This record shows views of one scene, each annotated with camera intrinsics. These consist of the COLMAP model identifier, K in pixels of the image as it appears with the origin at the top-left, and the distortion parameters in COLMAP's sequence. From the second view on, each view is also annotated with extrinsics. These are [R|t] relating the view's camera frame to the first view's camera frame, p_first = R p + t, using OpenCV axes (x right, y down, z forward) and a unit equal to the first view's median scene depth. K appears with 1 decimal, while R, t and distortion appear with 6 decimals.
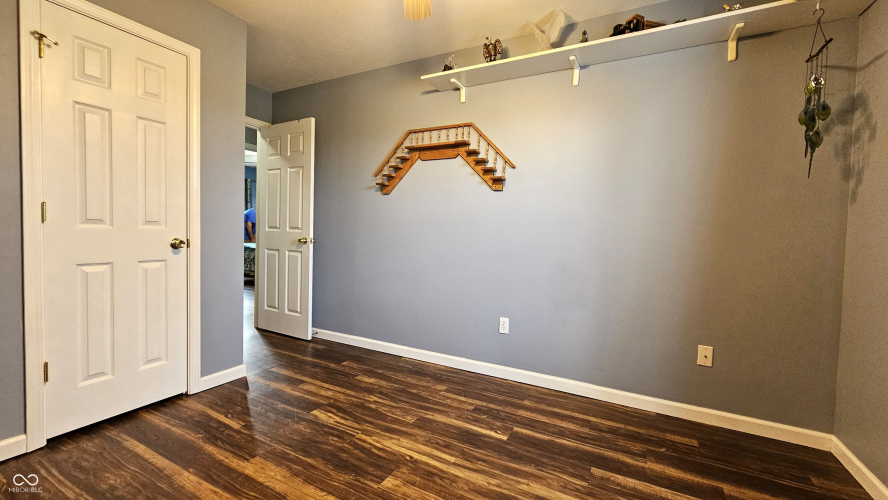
lens RADIAL K [[363.9, 0, 444.9], [0, 363.9, 248.2], [0, 0, 1]] dist [0.003976, -0.000782]
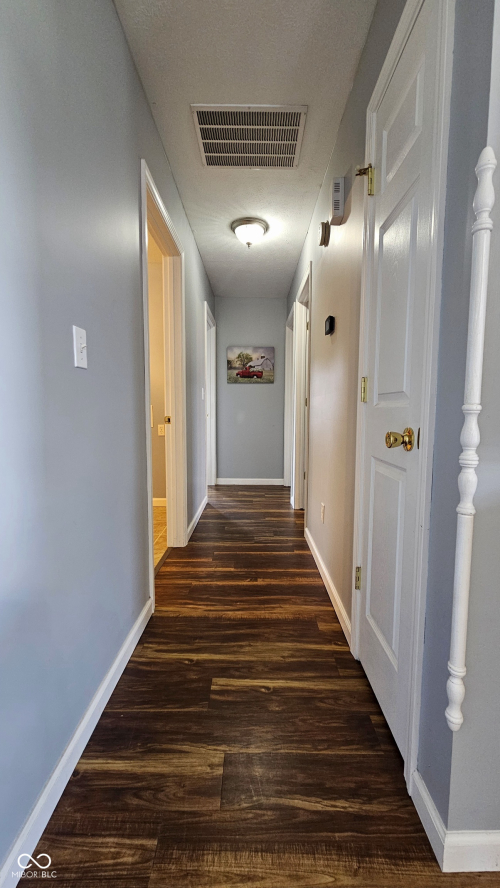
lens RADIAL K [[363.9, 0, 244.1], [0, 363.9, 442.4], [0, 0, 1]] dist [0.003976, -0.000782]
pose [[0.874990, -0.066722, 0.479521, -0.386107], [0.032992, 0.996373, 0.078436, -0.019964], [-0.483015, -0.052810, 0.874018, 0.198389]]
